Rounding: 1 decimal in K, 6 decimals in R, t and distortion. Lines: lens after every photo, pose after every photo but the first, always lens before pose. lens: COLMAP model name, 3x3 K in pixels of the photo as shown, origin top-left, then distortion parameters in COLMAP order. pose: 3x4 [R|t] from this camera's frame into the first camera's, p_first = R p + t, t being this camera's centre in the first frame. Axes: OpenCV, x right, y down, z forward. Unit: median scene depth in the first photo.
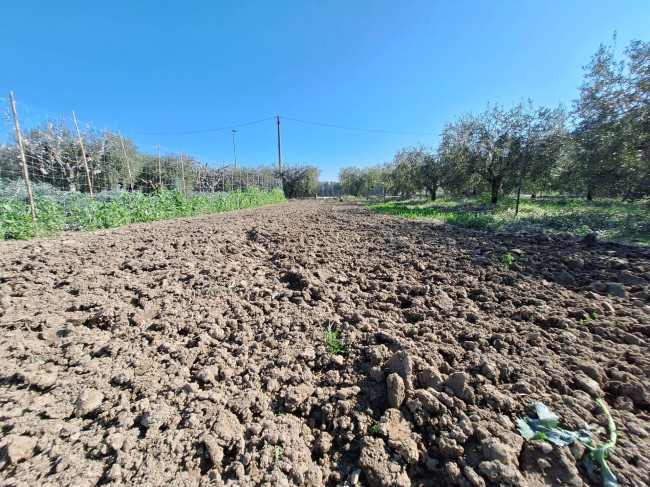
lens RADIAL K [[256.4, 0, 327.4], [0, 256.4, 244.3], [0, 0, 1]] dist [-0.000953, -0.000215]
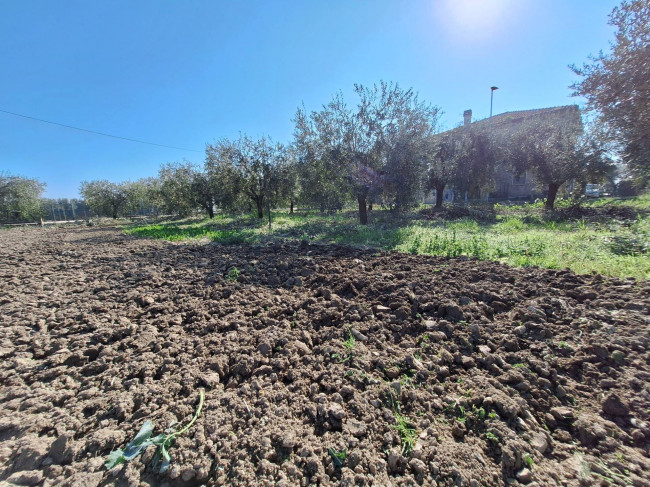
lens RADIAL K [[256.2, 0, 327.8], [0, 256.2, 241.2], [0, 0, 1]] dist [0.000046, 0.000058]
pose [[0.706988, -0.121840, 0.696651, 0.300974], [0.171636, 0.985159, -0.001885, -0.015475], [-0.686082, 0.120903, 0.717407, -0.205645]]
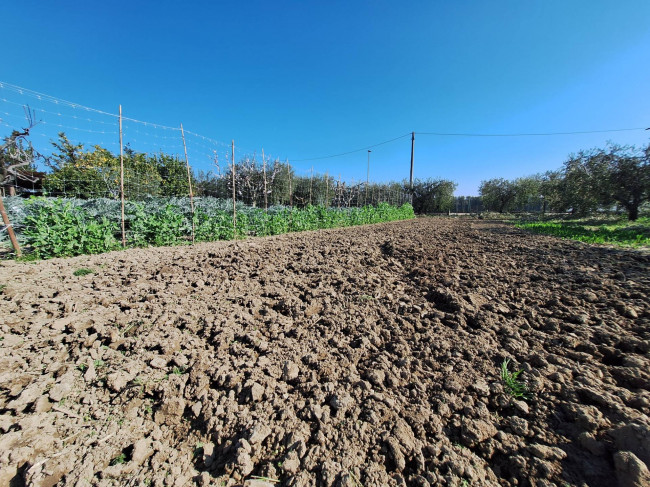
lens RADIAL K [[256.4, 0, 327.4], [0, 256.4, 244.3], [0, 0, 1]] dist [-0.000953, -0.000215]
pose [[0.888023, 0.068155, -0.454720, -0.107502], [-0.094433, 0.994905, -0.035298, 0.006274], [0.449998, 0.074286, 0.889935, -0.047025]]
